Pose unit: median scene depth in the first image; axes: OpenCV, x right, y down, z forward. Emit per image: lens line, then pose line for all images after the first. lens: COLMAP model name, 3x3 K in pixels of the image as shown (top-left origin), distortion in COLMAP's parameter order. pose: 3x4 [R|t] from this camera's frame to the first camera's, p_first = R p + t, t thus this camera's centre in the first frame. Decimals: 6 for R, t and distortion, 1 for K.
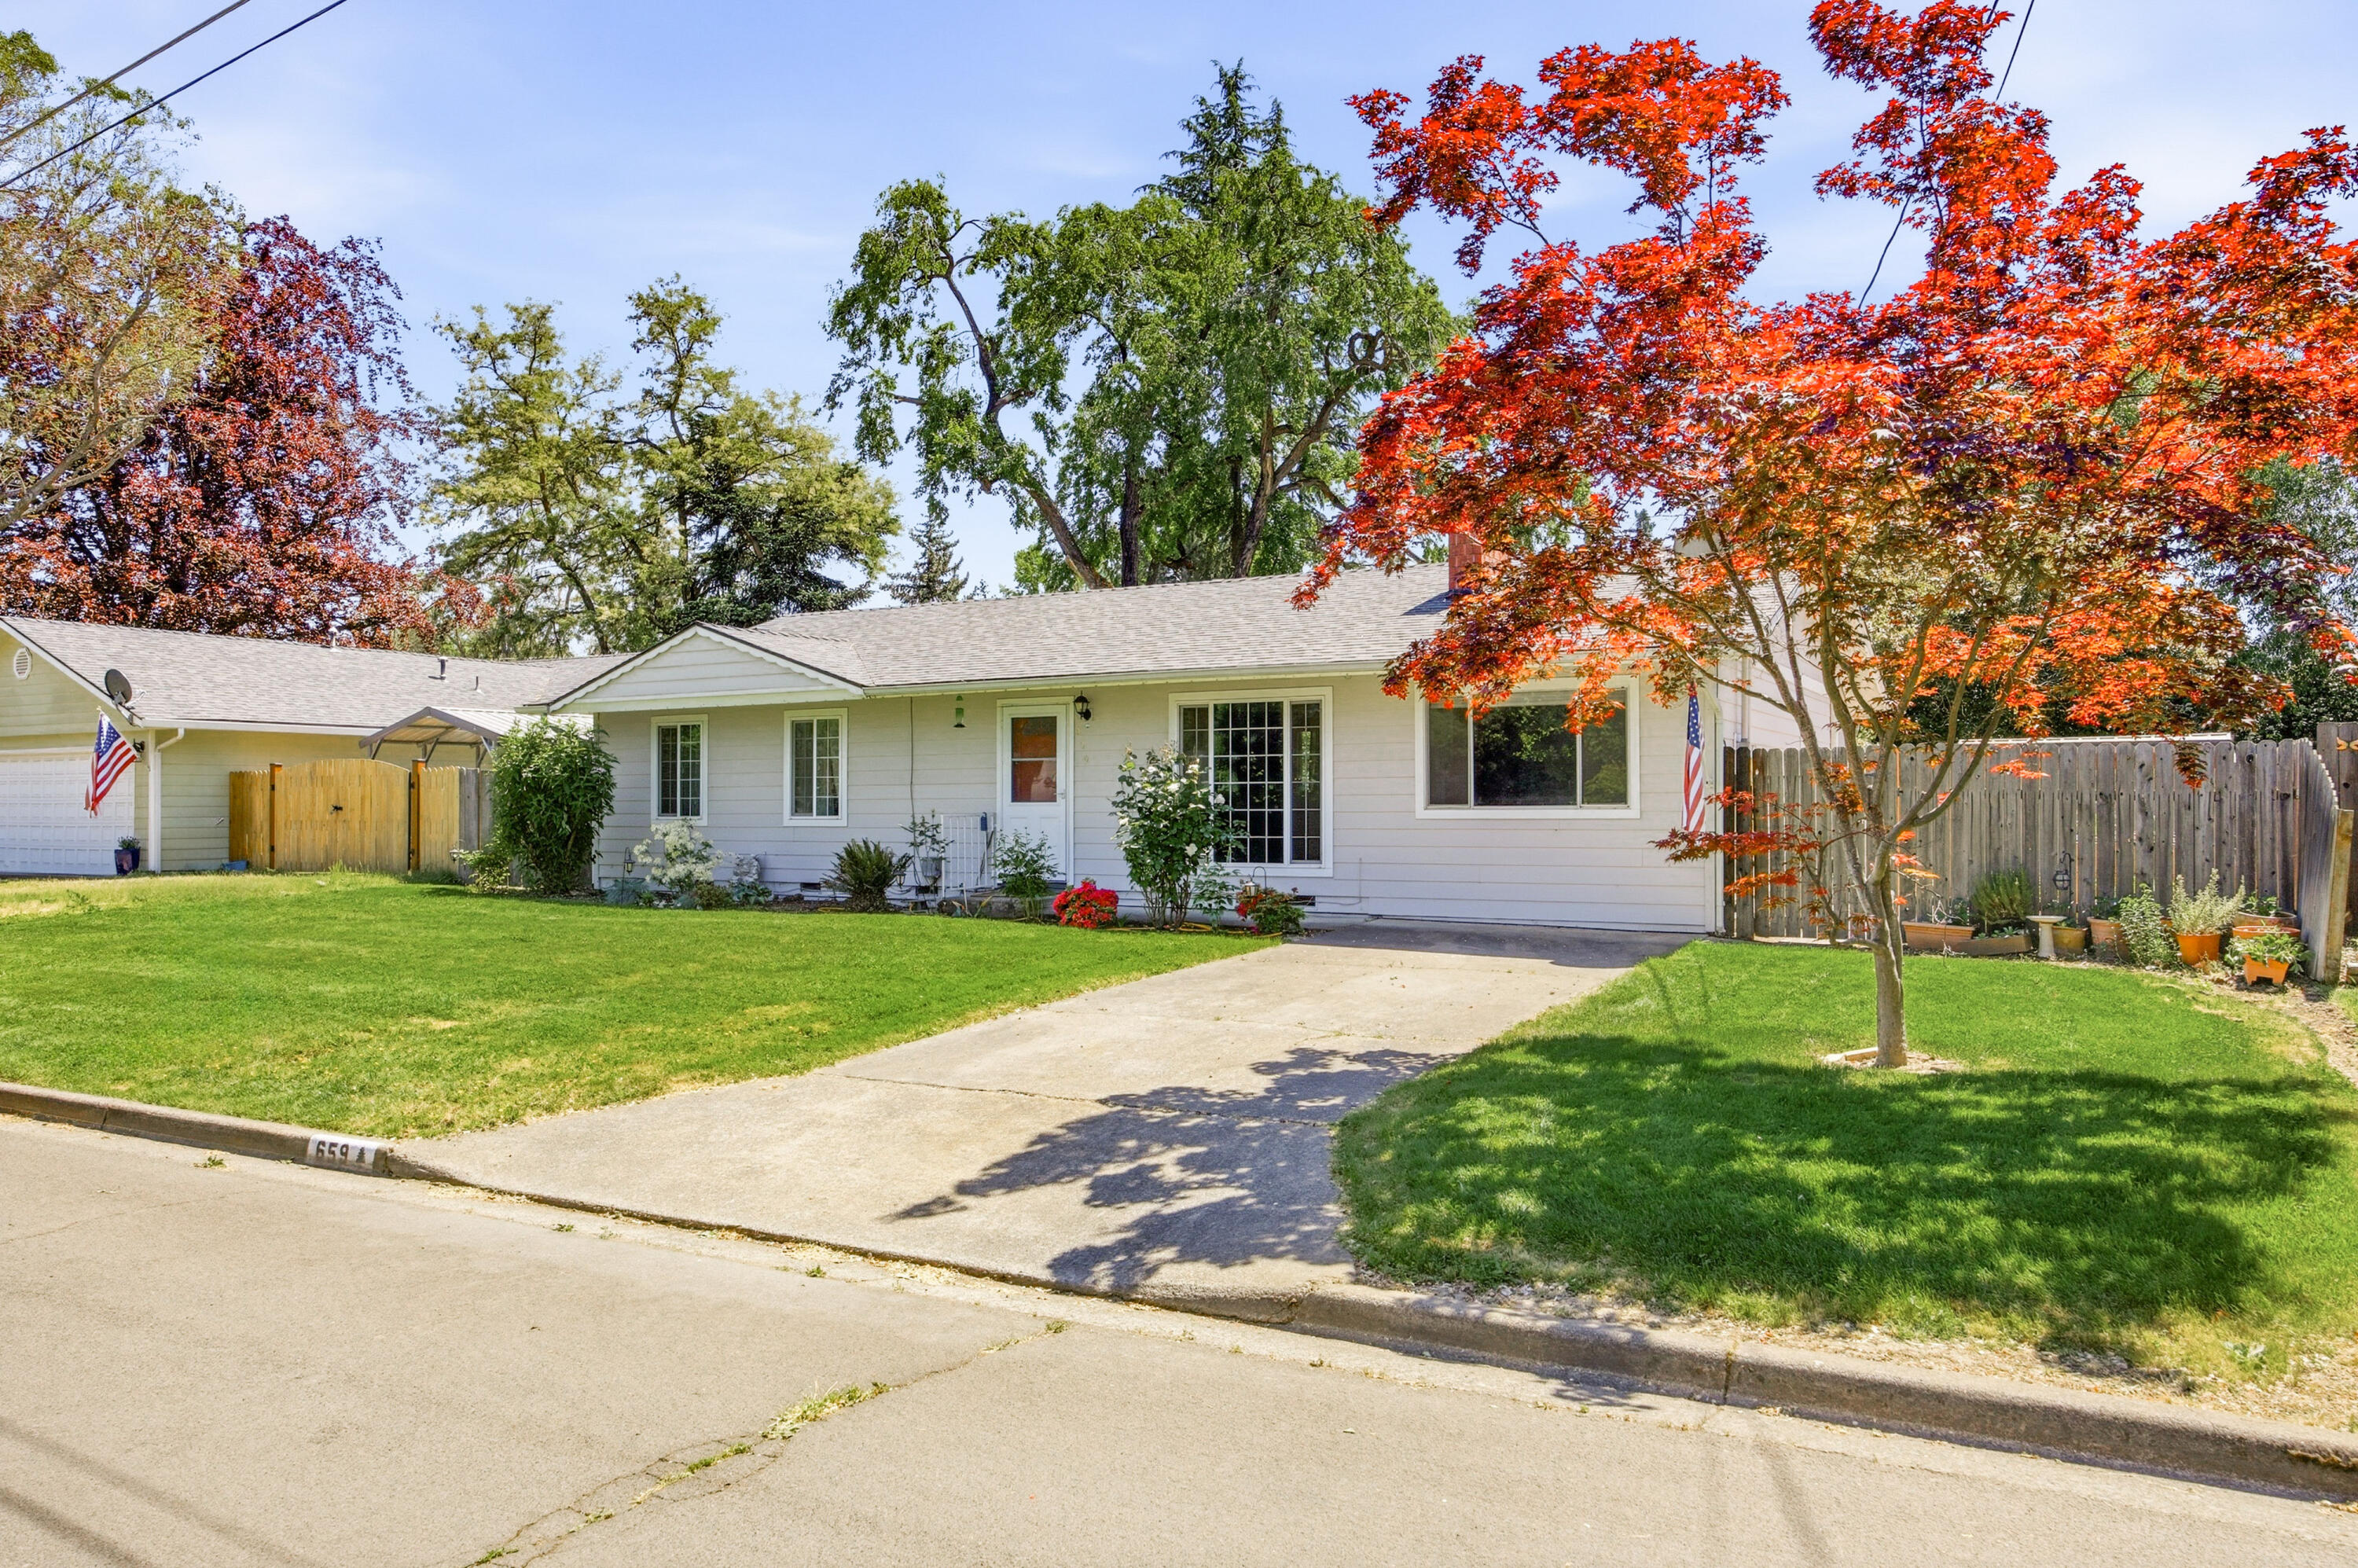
lens RADIAL K [[1630.7, 0, 1183.4], [0, 1630.7, 780.5], [0, 0, 1]] dist [-0.003630, 0.000117]
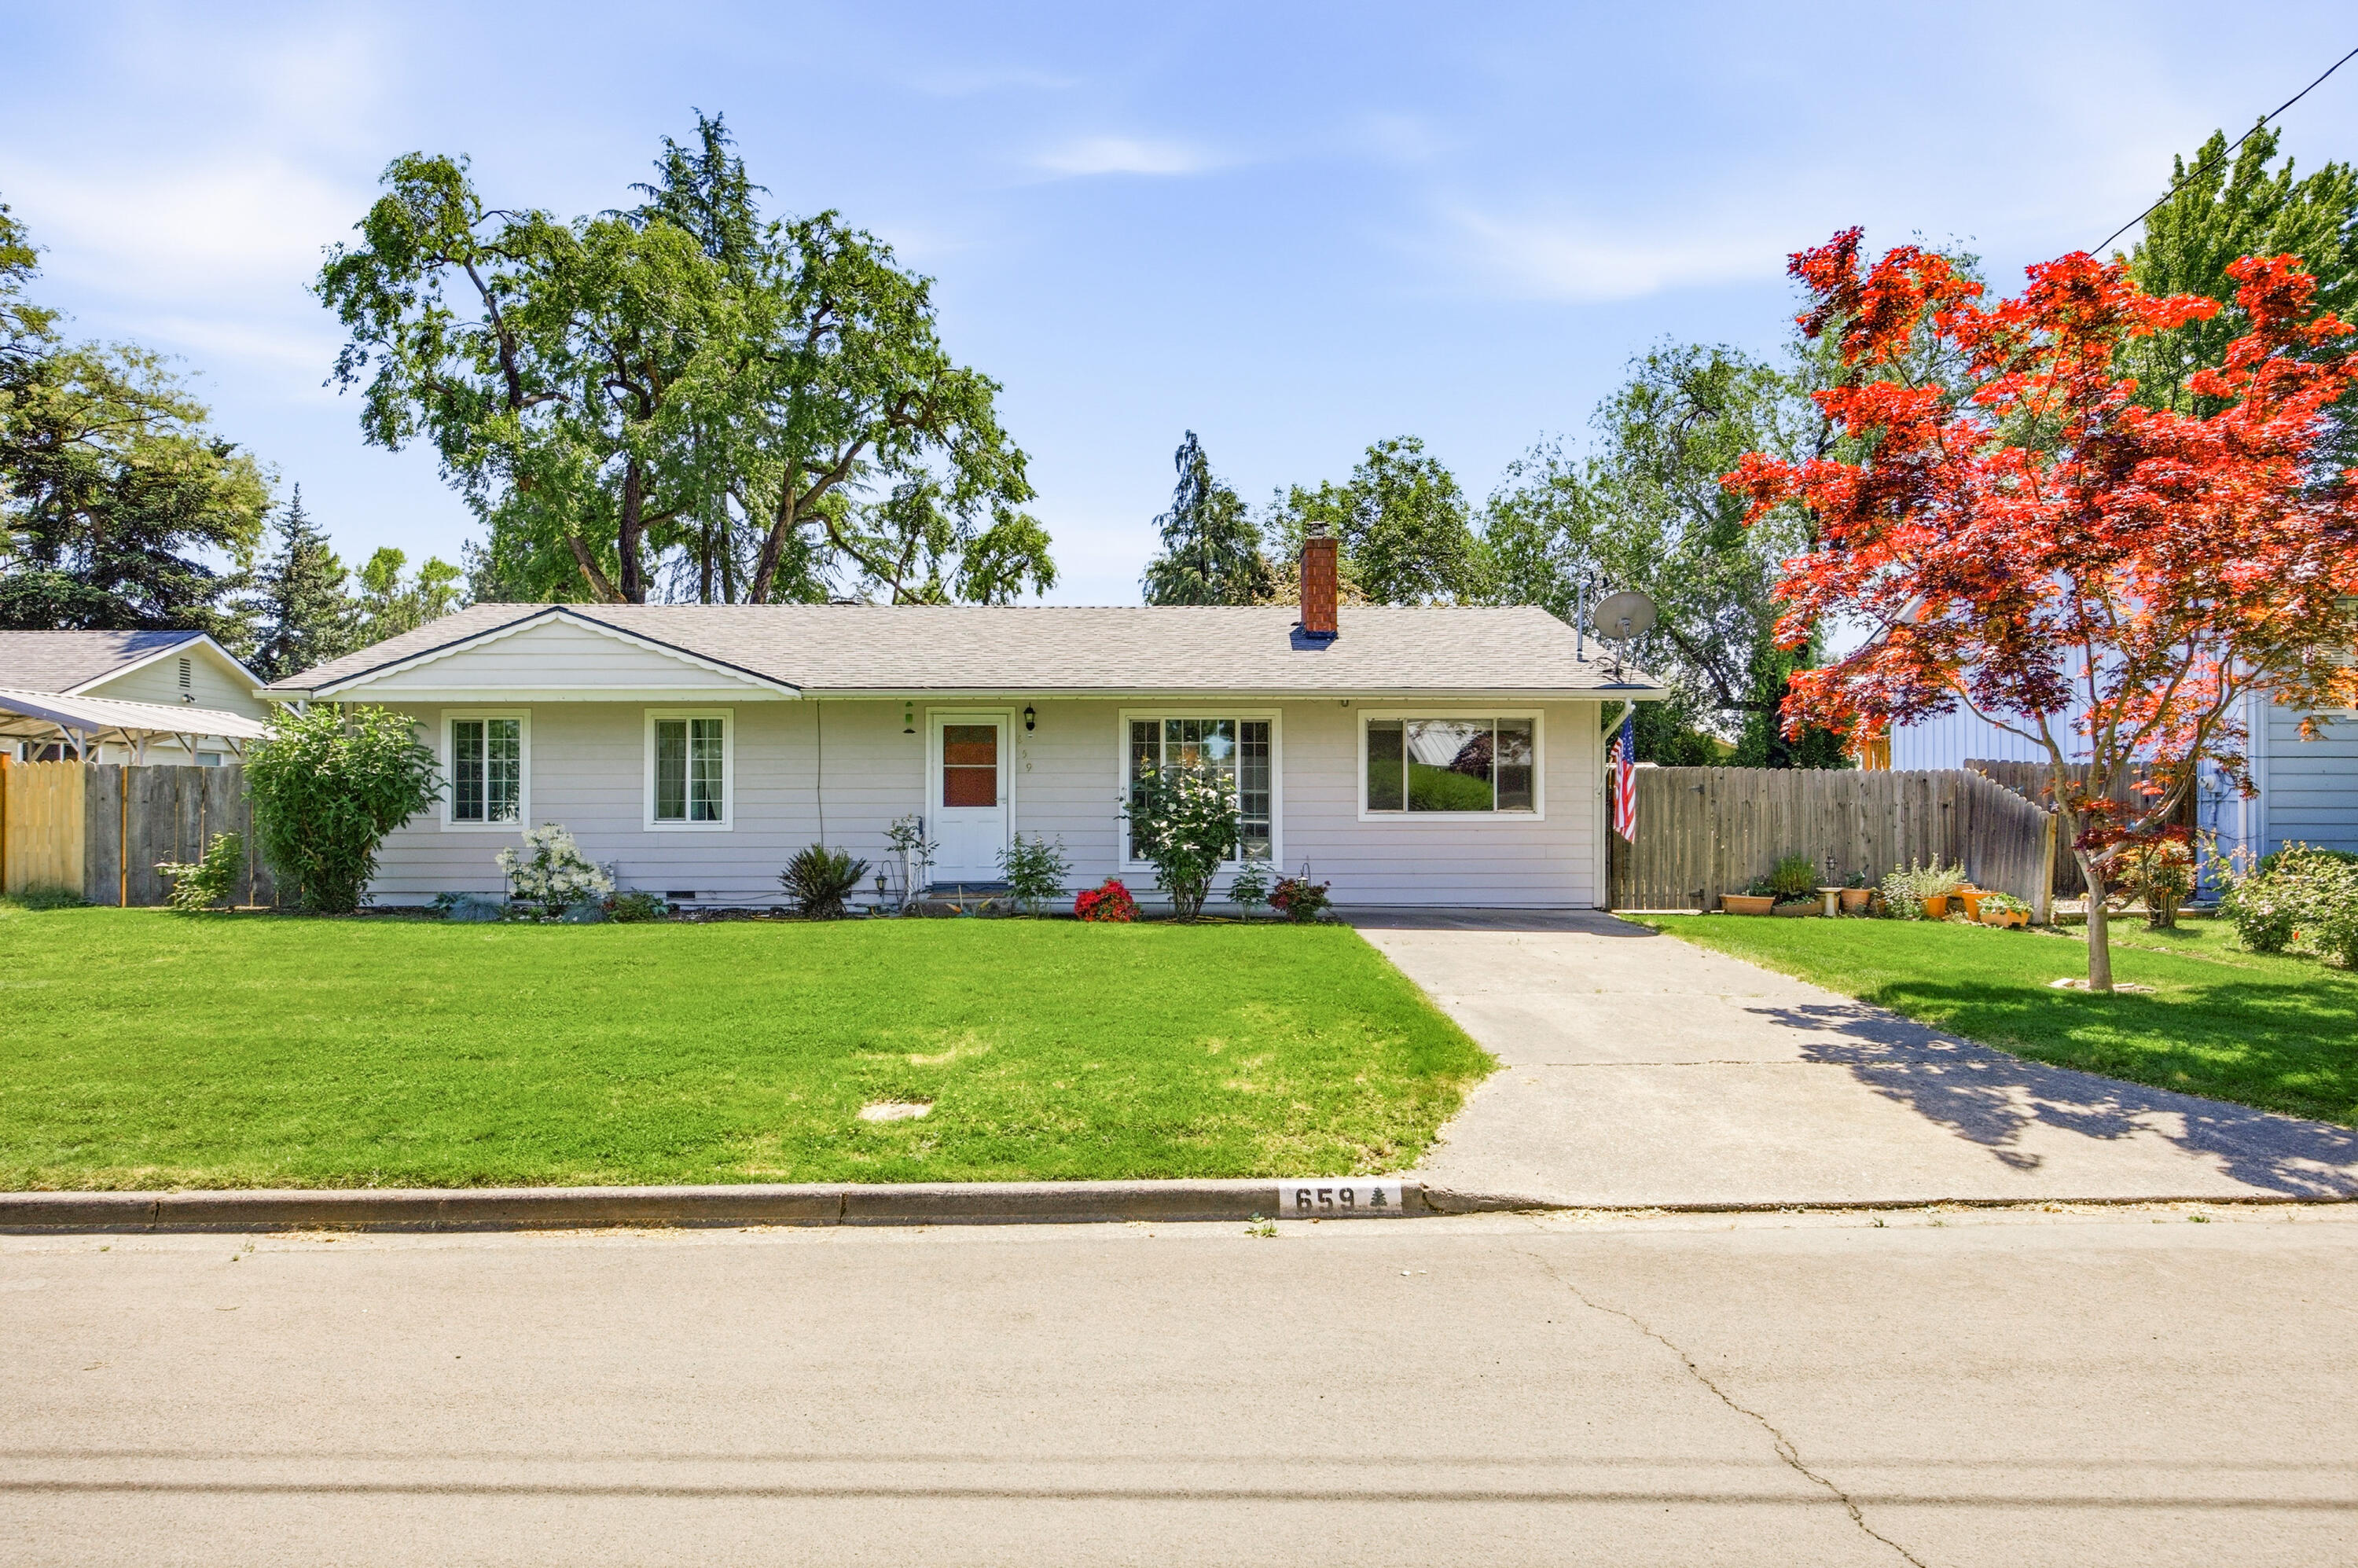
lens RADIAL K [[1378.1, 0, 1172.0], [0, 1378.1, 796.9], [0, 0, 1]] dist [-0.000728, -0.000821]
pose [[0.858783, 0.006669, 0.512297, -0.428234], [-0.008691, 0.999961, 0.001552, 0.004396], [-0.512267, -0.005786, 0.858807, 0.177178]]
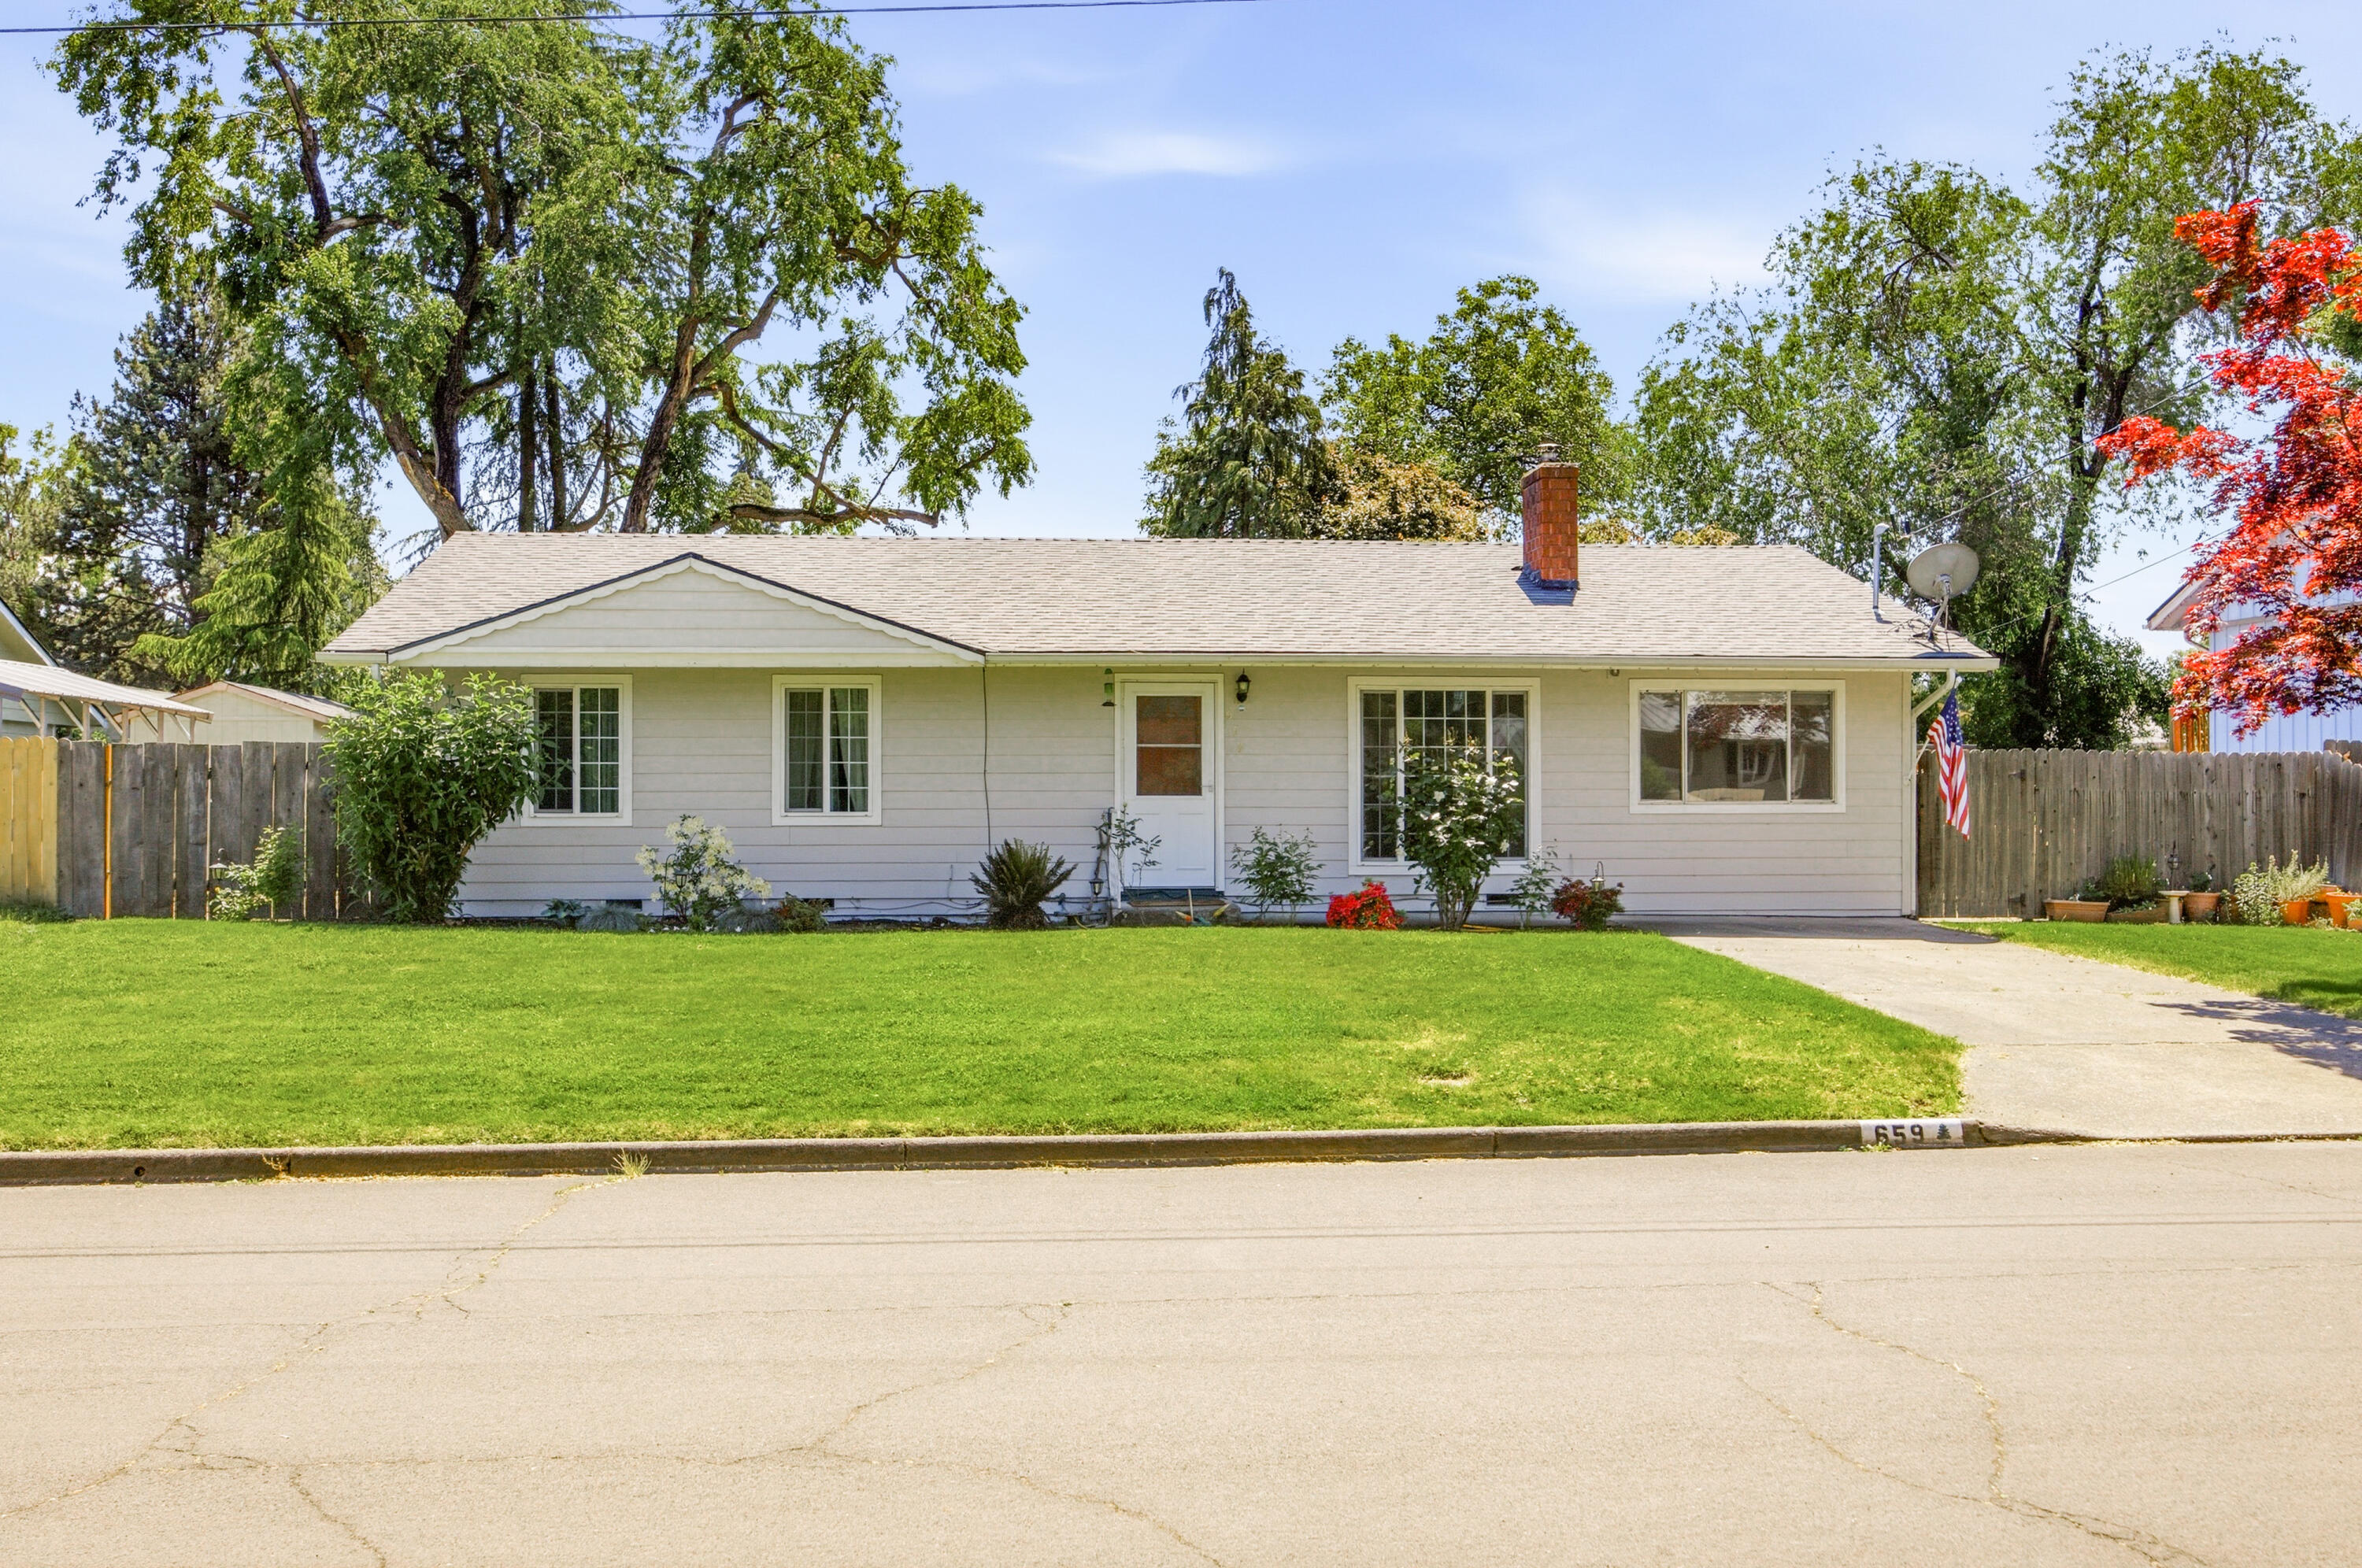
lens RADIAL K [[2161.7, 0, 1150.9], [0, 2161.7, 791.0], [0, 0, 1]] dist [-0.003662, 0.017293]
pose [[0.824366, 0.003815, 0.566044, -0.740484], [-0.009810, 0.999923, 0.007546, 0.002227], [-0.565972, -0.011773, 0.824341, 0.062456]]
